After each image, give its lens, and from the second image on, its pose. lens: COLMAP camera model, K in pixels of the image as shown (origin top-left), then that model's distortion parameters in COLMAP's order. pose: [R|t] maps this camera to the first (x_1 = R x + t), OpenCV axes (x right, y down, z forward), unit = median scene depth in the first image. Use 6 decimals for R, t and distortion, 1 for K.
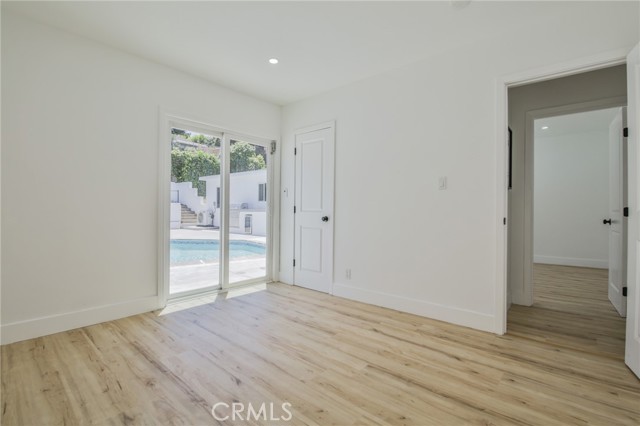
lens RADIAL K [[292.2, 0, 320.2], [0, 292.2, 213.0], [0, 0, 1]] dist [-0.013190, -0.002583]
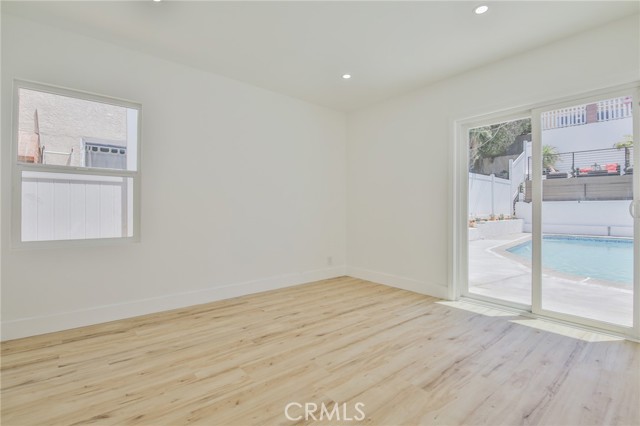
lens RADIAL K [[292.2, 0, 323.6], [0, 292.2, 209.0], [0, 0, 1]] dist [-0.013190, -0.002583]
pose [[-0.147525, -0.007638, -0.989029, 0.765979], [-0.011660, 0.999914, -0.005982, -0.002757], [0.988990, 0.010649, -0.147602, 0.861678]]
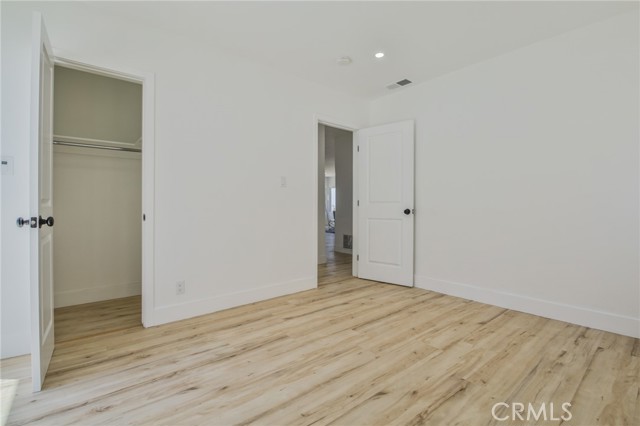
lens RADIAL K [[292.2, 0, 319.0], [0, 292.2, 208.9], [0, 0, 1]] dist [-0.013190, -0.002583]
pose [[0.162470, -0.016442, 0.986577, -0.855785], [0.007474, 0.999853, 0.015432, -0.009626], [-0.986685, 0.004867, 0.162569, 0.742319]]
